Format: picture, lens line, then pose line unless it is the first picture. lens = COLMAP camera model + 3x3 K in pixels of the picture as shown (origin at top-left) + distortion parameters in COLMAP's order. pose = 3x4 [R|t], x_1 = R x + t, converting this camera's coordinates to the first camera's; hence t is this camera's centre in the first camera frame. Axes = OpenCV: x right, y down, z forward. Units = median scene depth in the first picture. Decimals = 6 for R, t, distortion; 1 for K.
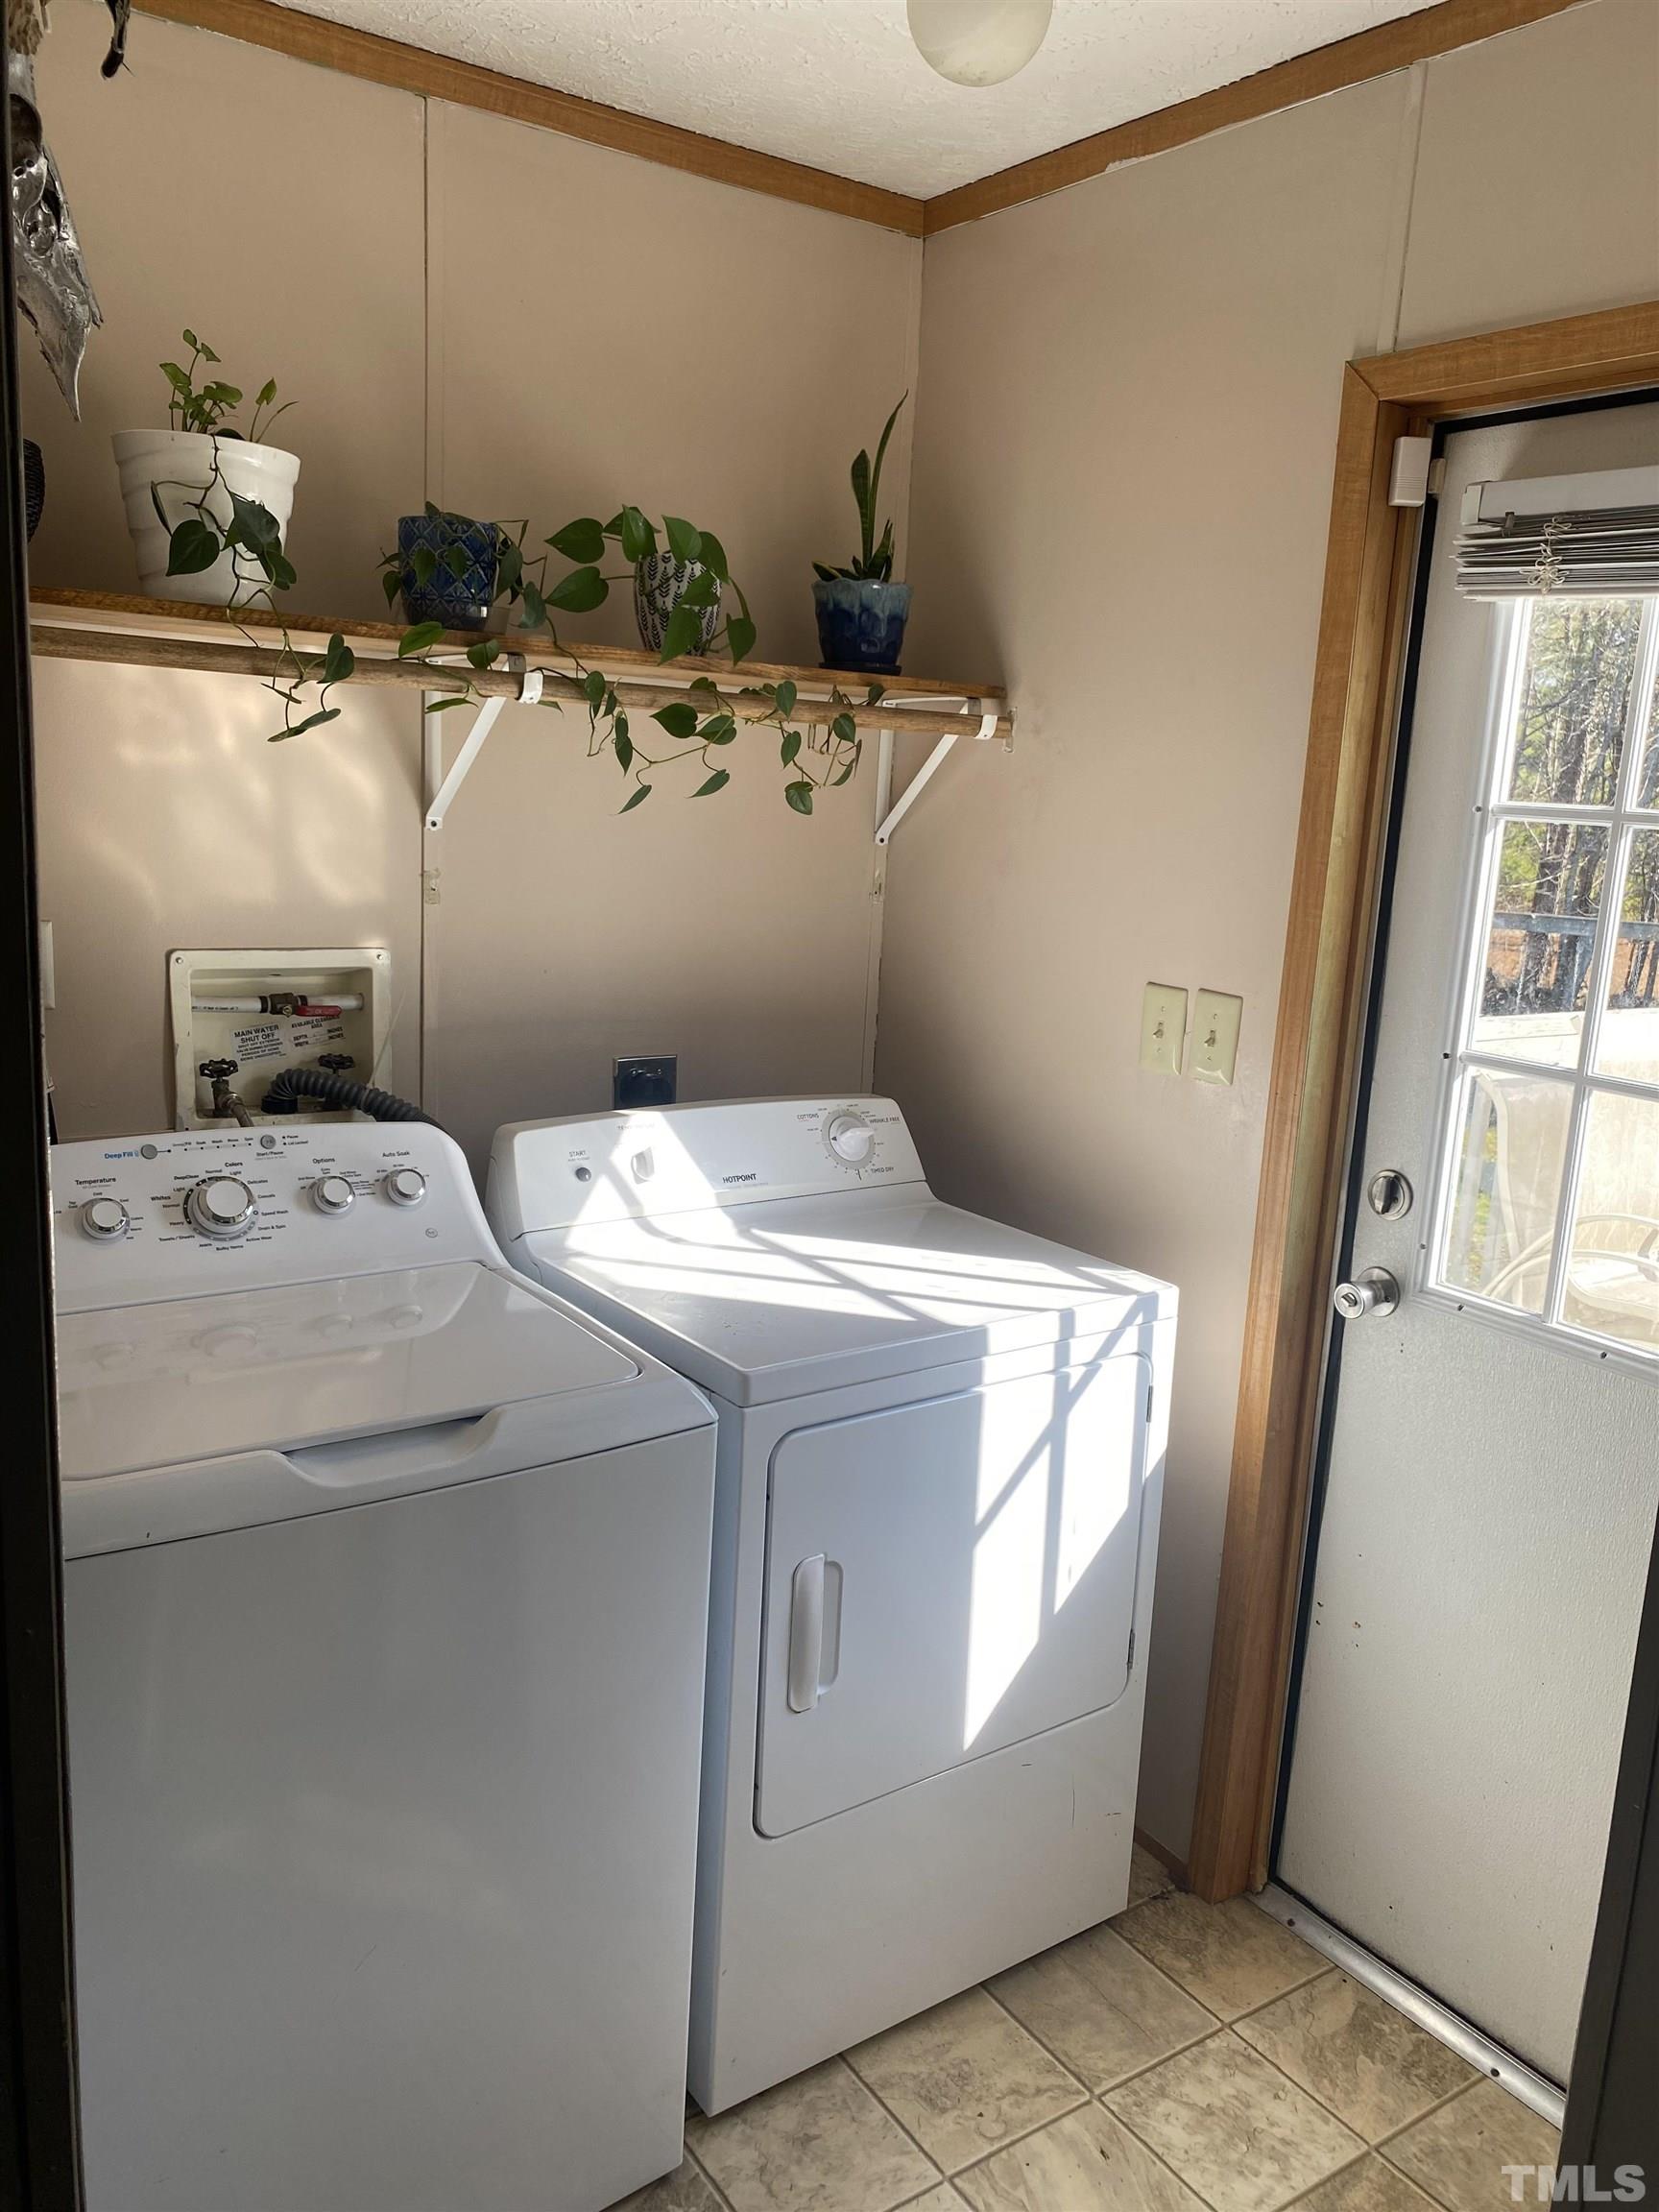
lens RADIAL K [[1705.5, 0, 857.6], [0, 1705.5, 1125.9], [0, 0, 1]] dist [0.040434, -0.035758]
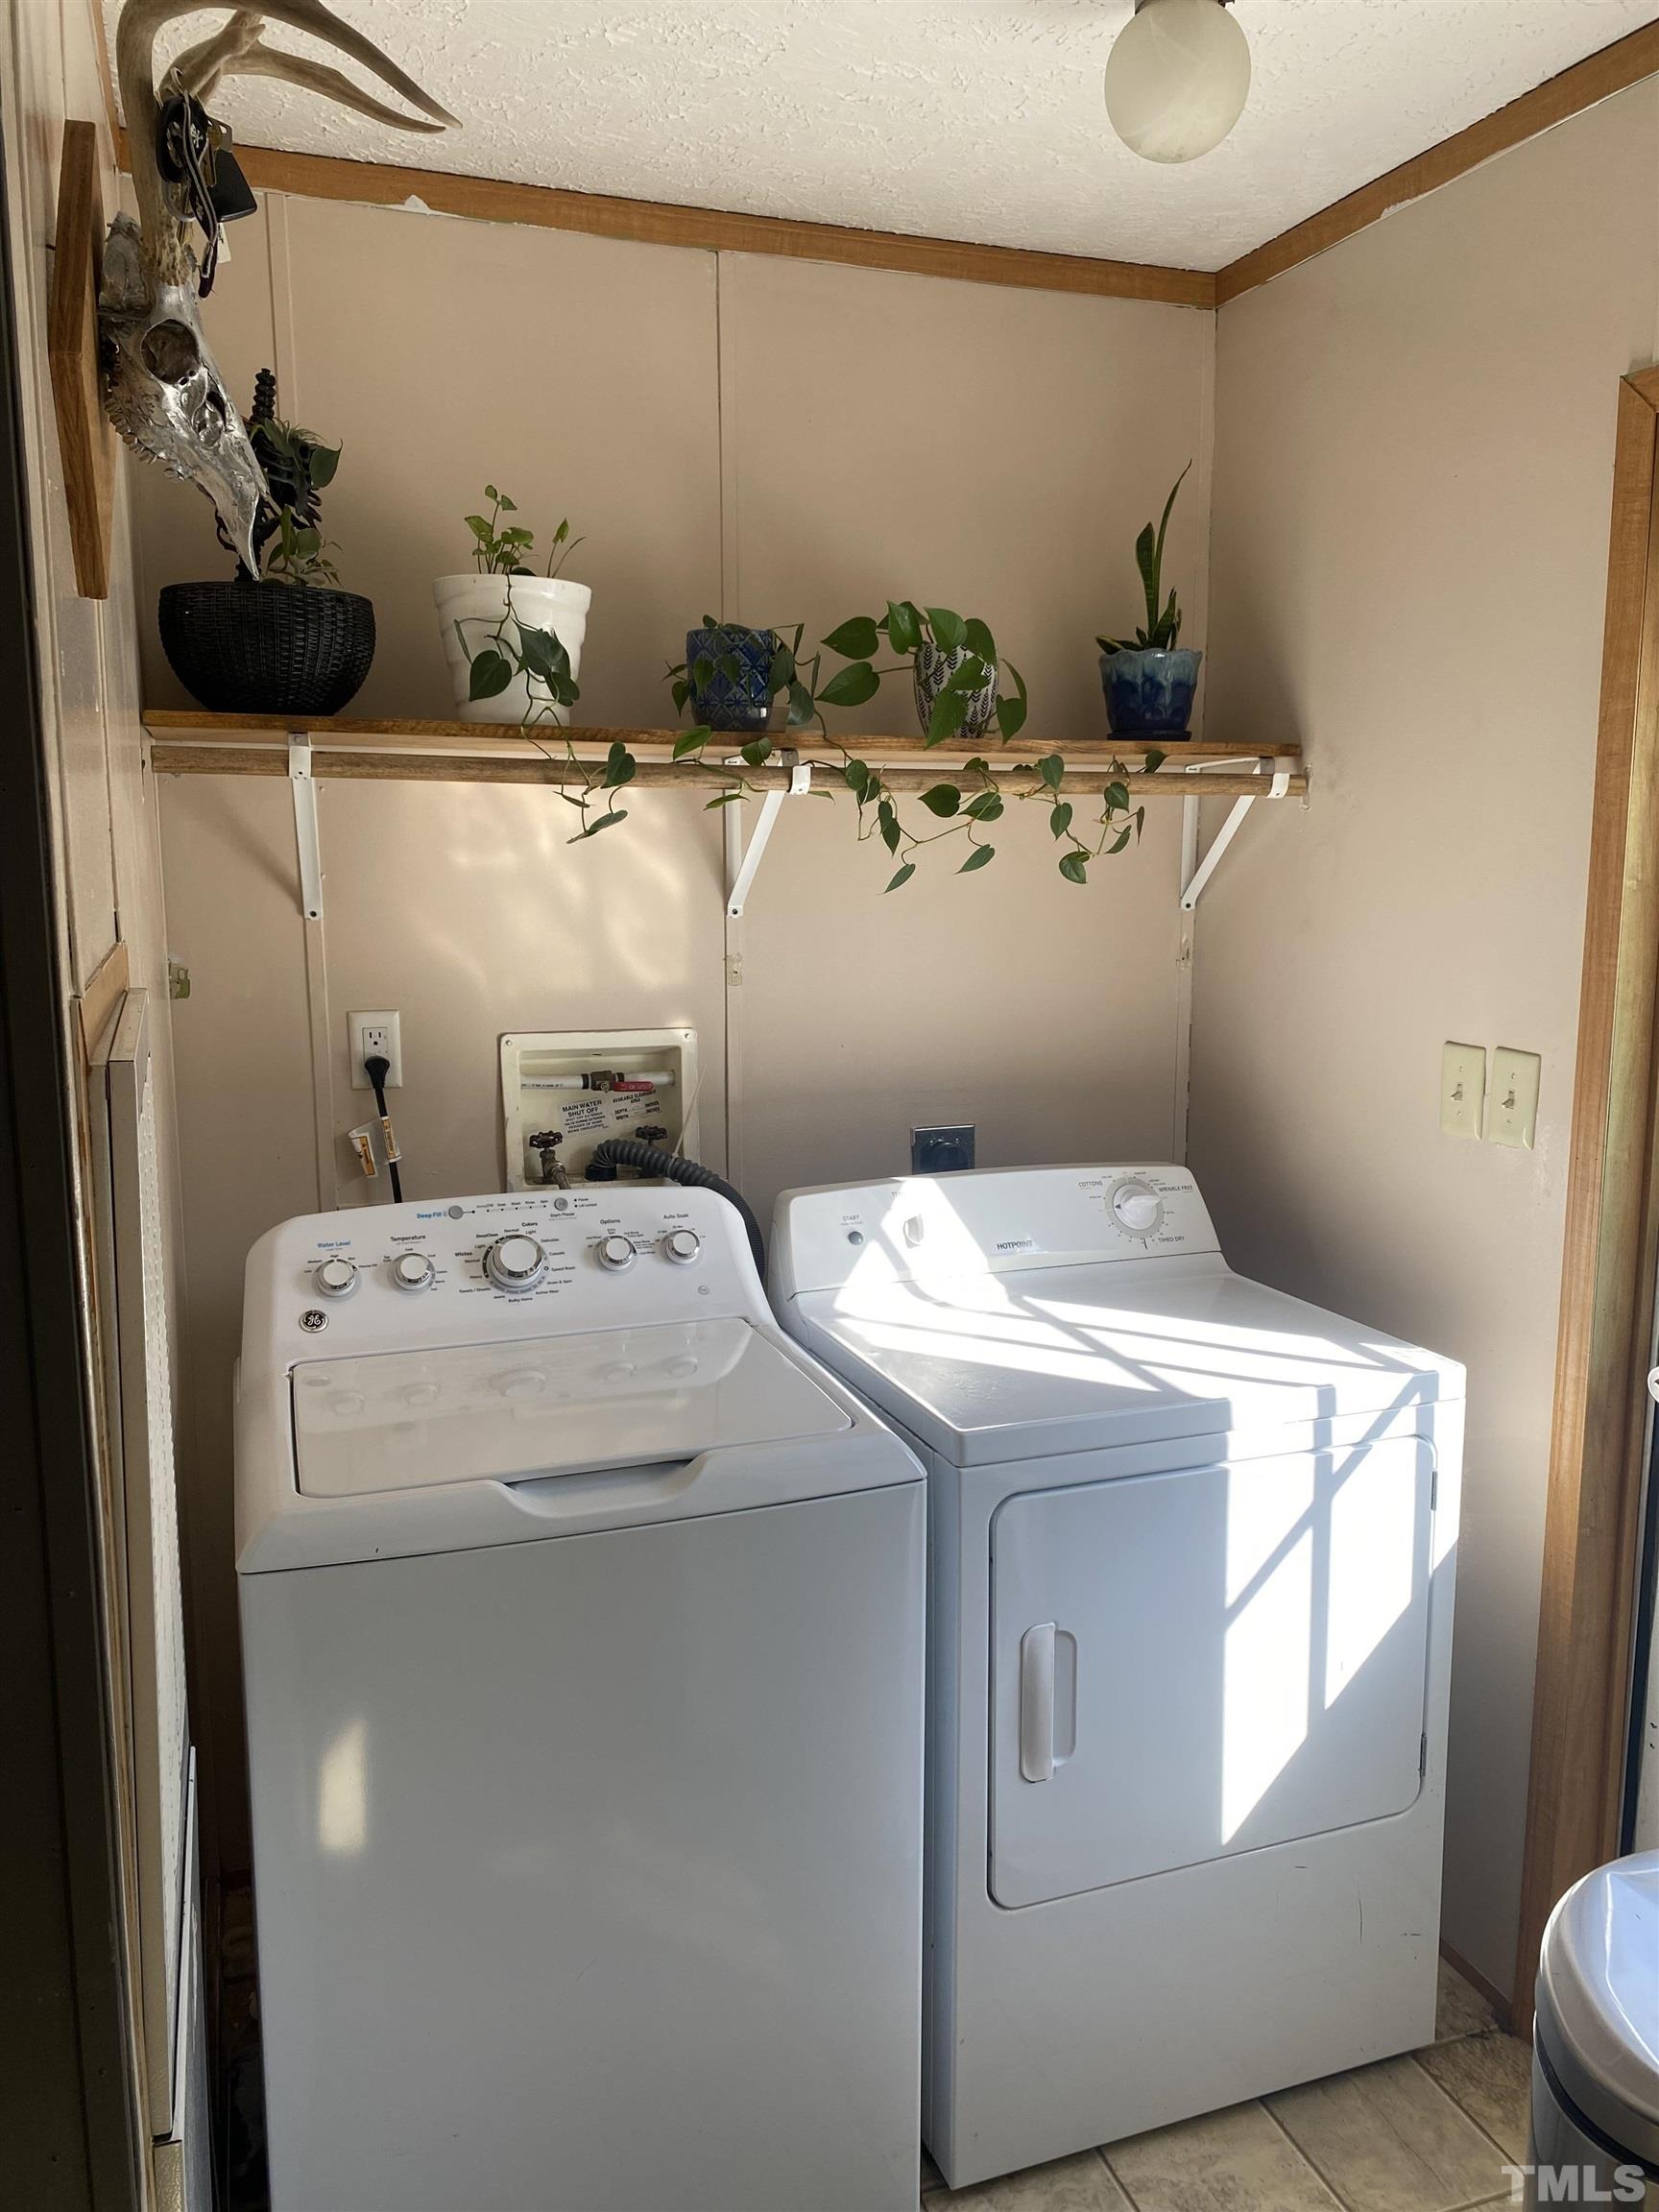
lens RADIAL K [[1705.5, 0, 844.2], [0, 1705.5, 1124.4], [0, 0, 1]] dist [0.040434, -0.035758]
pose [[0.961217, -0.009175, -0.275642, 0.119839], [-0.004028, 0.998873, -0.047295, 0.008187], [0.275765, 0.046571, 0.960096, -0.000383]]
